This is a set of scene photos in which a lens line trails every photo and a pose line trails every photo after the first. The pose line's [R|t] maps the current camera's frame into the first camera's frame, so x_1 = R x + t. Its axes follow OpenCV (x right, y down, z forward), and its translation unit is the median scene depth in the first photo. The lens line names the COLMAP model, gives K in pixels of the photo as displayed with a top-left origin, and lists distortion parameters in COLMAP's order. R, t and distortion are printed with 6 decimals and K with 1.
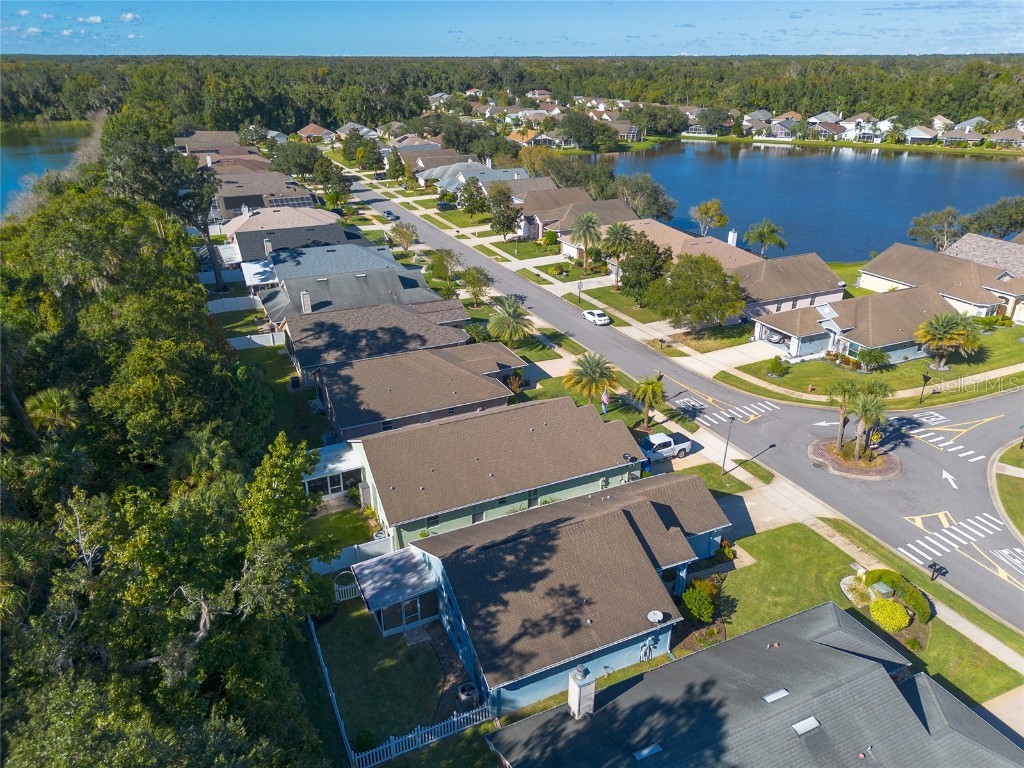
lens RADIAL K [[722.1, 0, 512.8], [0, 722.1, 387.4], [0, 0, 1]] dist [0.061457, -0.060525]
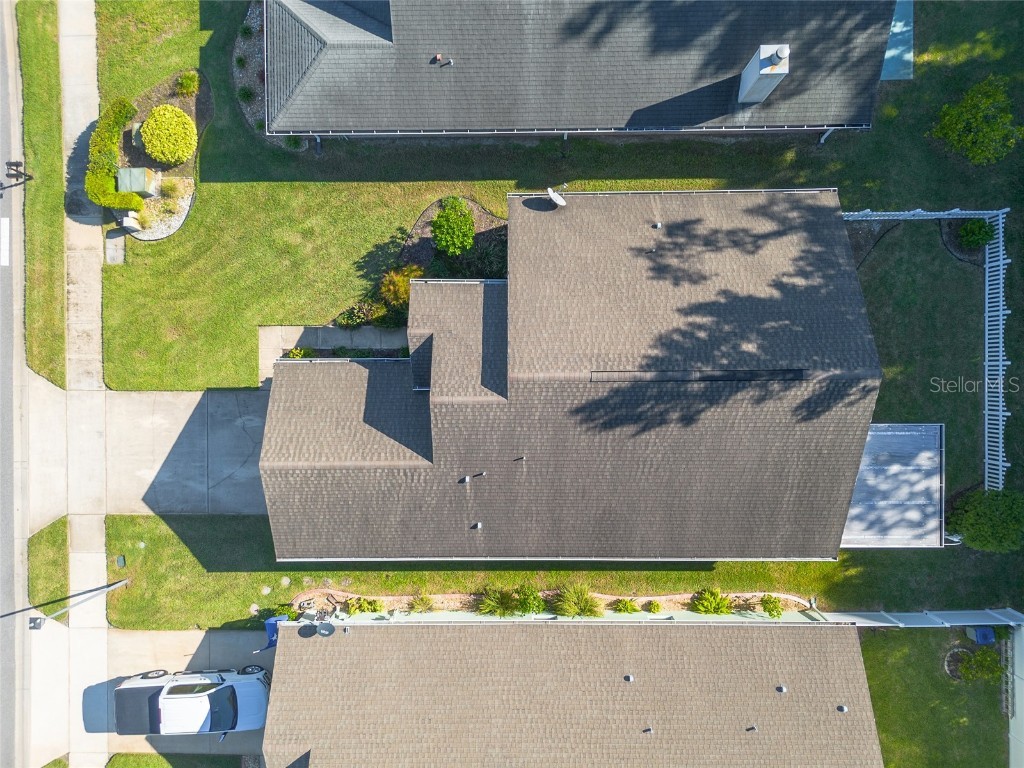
lens RADIAL K [[767.3, 0, 512.0], [0, 767.3, 384.0], [0, 0, 1]] dist [0.070948, -0.085586]
pose [[-0.907230, -0.420496, 0.010783, 0.073155], [0.189190, -0.385018, 0.903309, -0.178231], [-0.375686, 0.821550, 0.428854, 0.404936]]
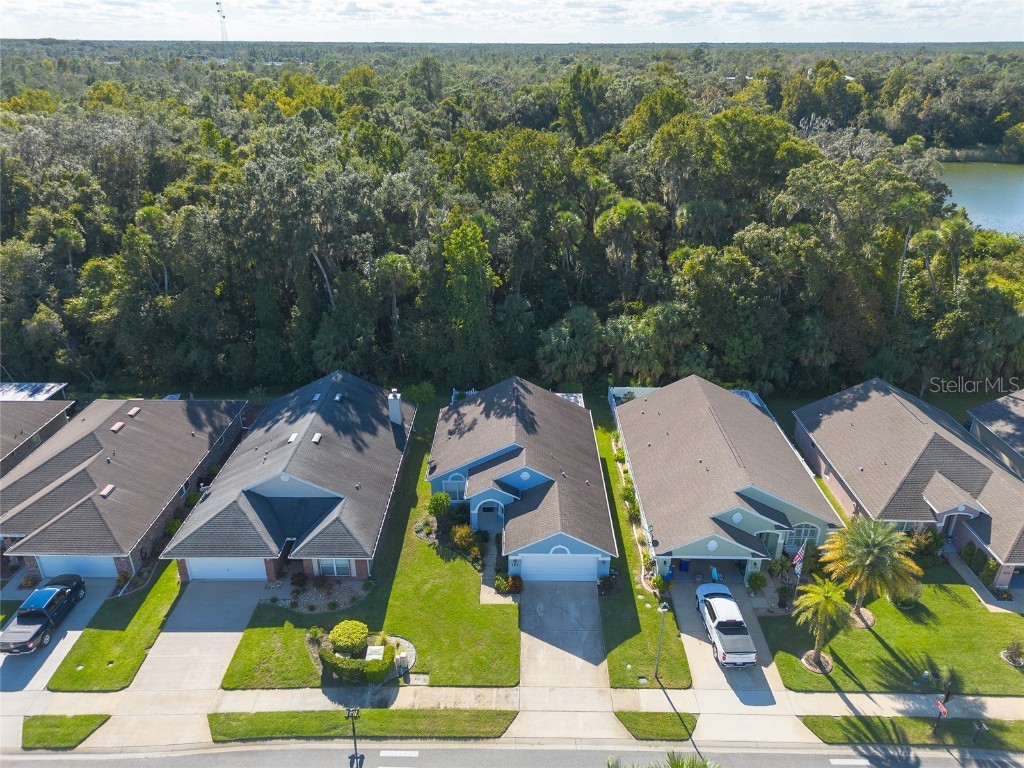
lens RADIAL K [[722.1, 0, 512.8], [0, 722.1, 387.4], [0, 0, 1]] dist [0.061457, -0.060525]
pose [[-0.434592, 0.385046, -0.814168, 0.565353], [-0.373052, 0.745841, 0.551863, -0.288265], [0.819733, 0.543562, -0.180495, 0.614986]]
